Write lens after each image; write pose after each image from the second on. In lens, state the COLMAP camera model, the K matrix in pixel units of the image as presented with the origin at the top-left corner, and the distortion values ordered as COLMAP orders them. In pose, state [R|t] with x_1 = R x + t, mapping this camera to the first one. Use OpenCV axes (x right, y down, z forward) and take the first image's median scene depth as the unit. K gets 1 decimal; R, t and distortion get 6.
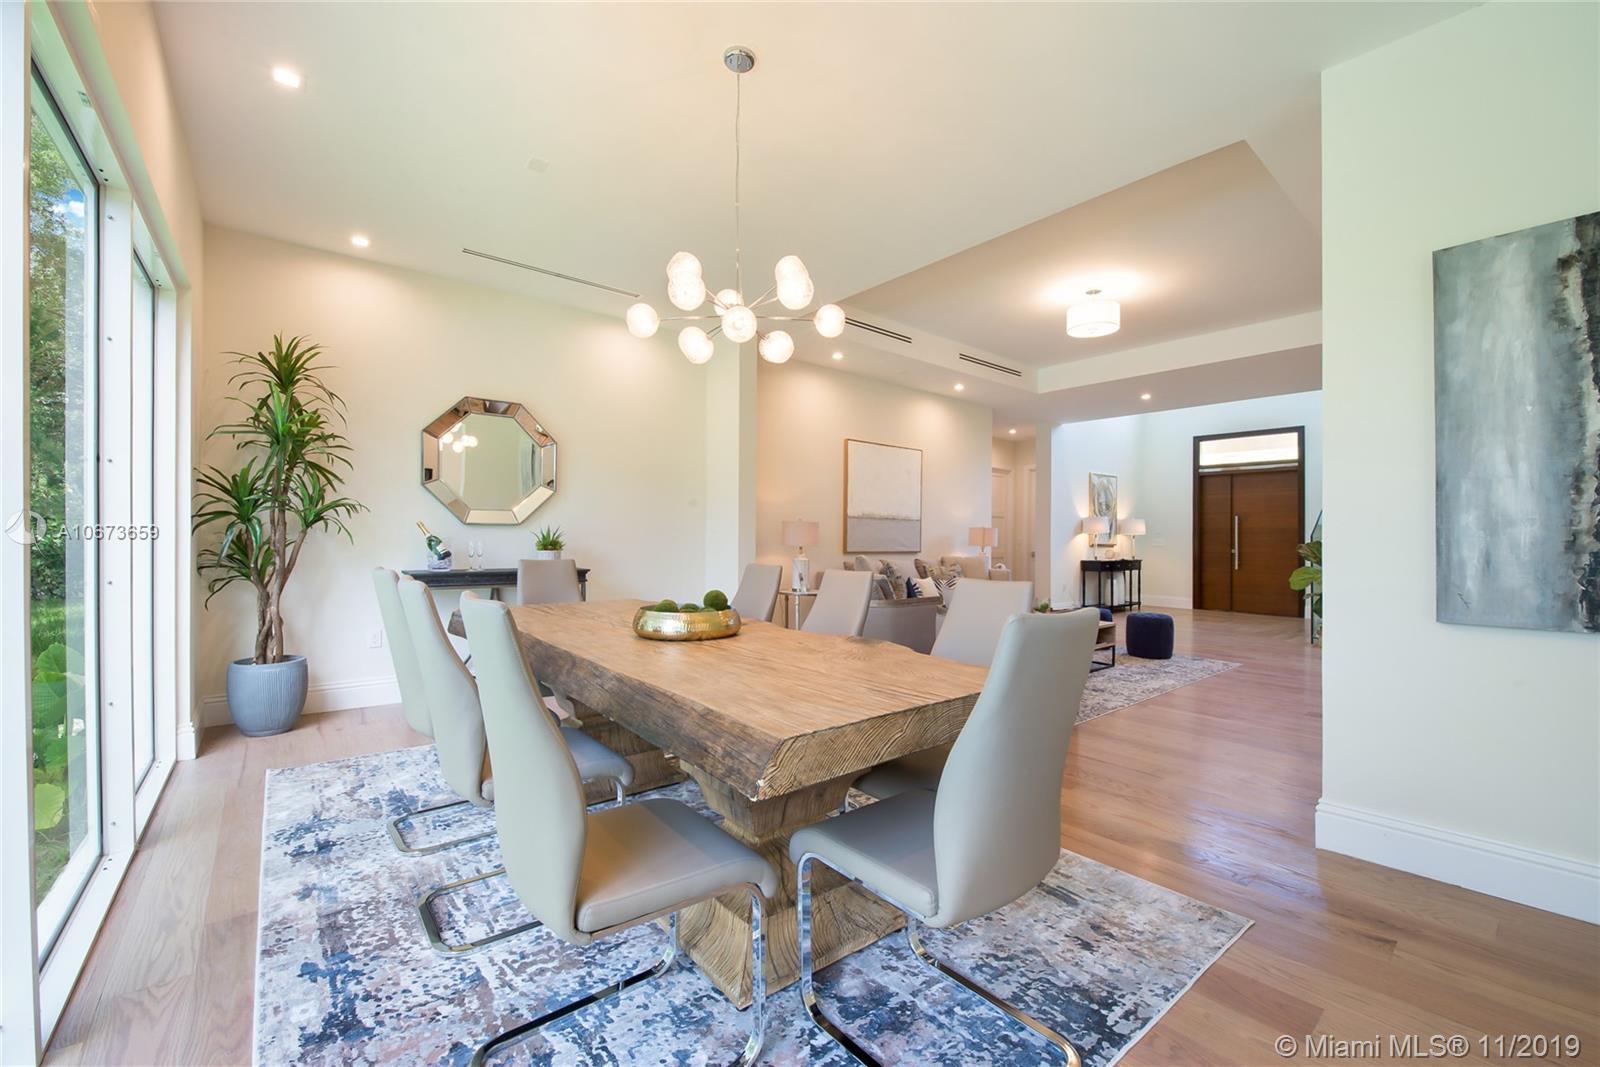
lens RADIAL K [[637.8, 0, 807.7], [0, 637.8, 538.6], [0, 0, 1]] dist [-0.009797, 0.000007]
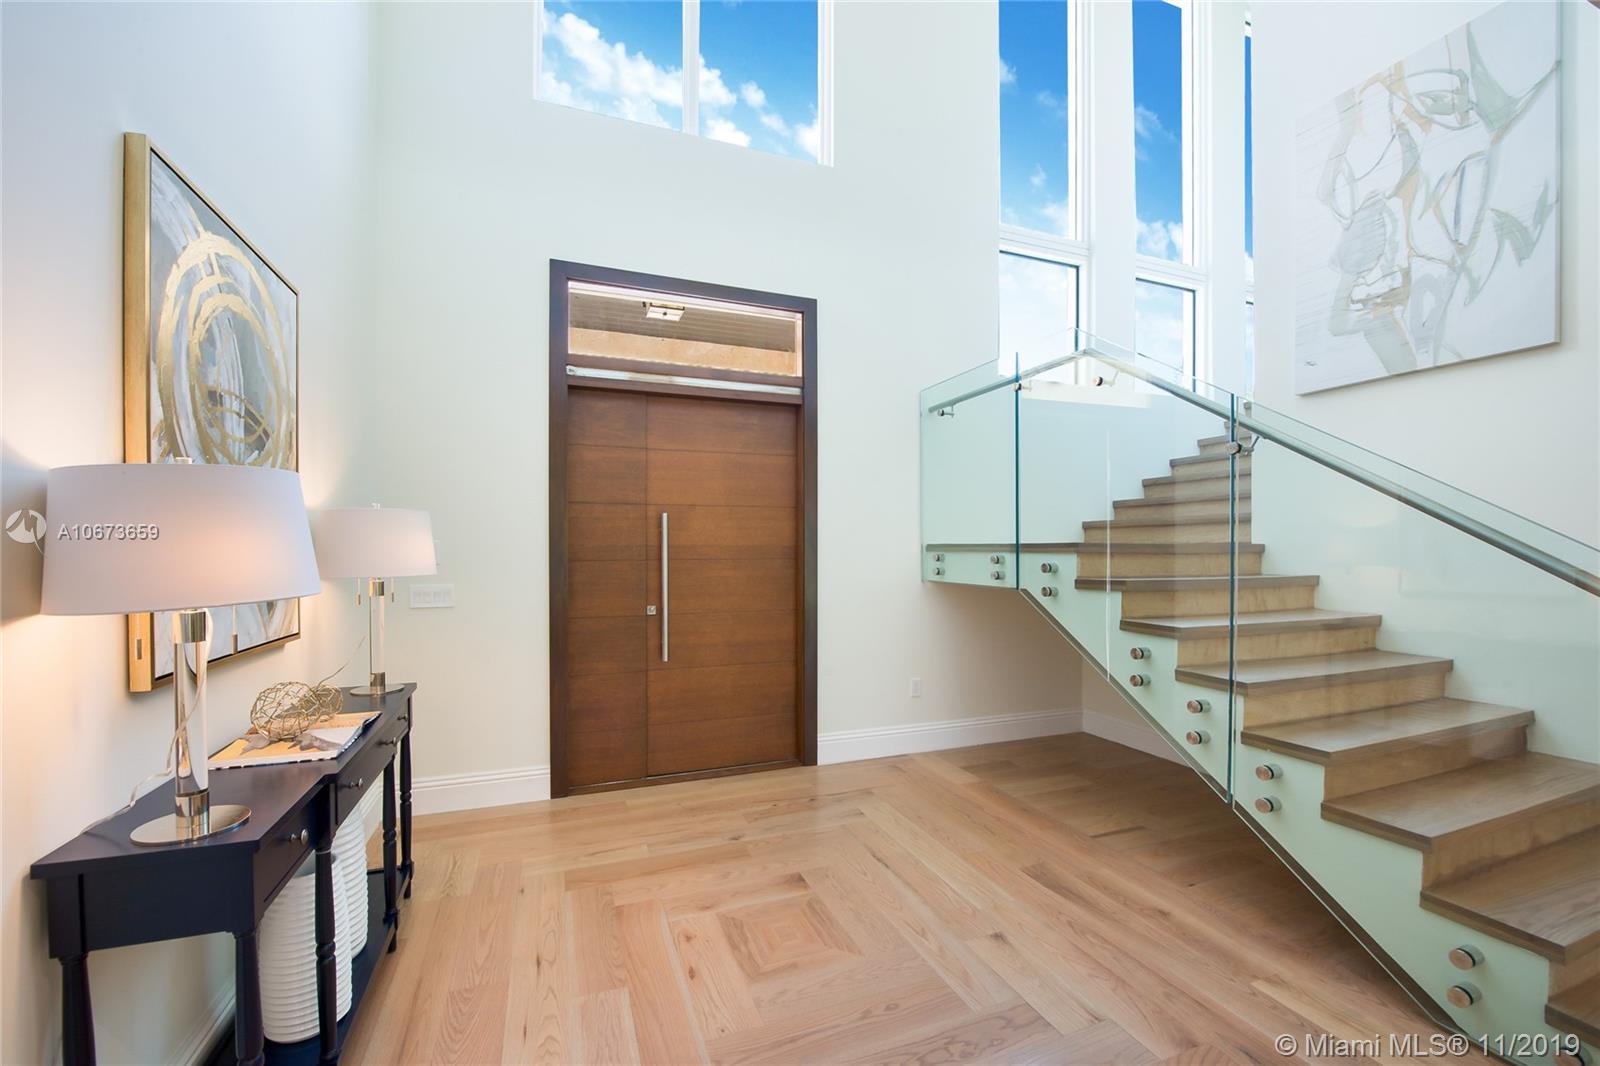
lens RADIAL K [[637.8, 0, 801.2], [0, 637.8, 542.2], [0, 0, 1]] dist [-0.009797, 0.000007]
pose [[0.310092, -0.001881, 0.950705, 0.347831], [0.005772, 0.999983, 0.000096, -0.018307], [-0.950689, 0.005458, 0.310098, 0.794294]]
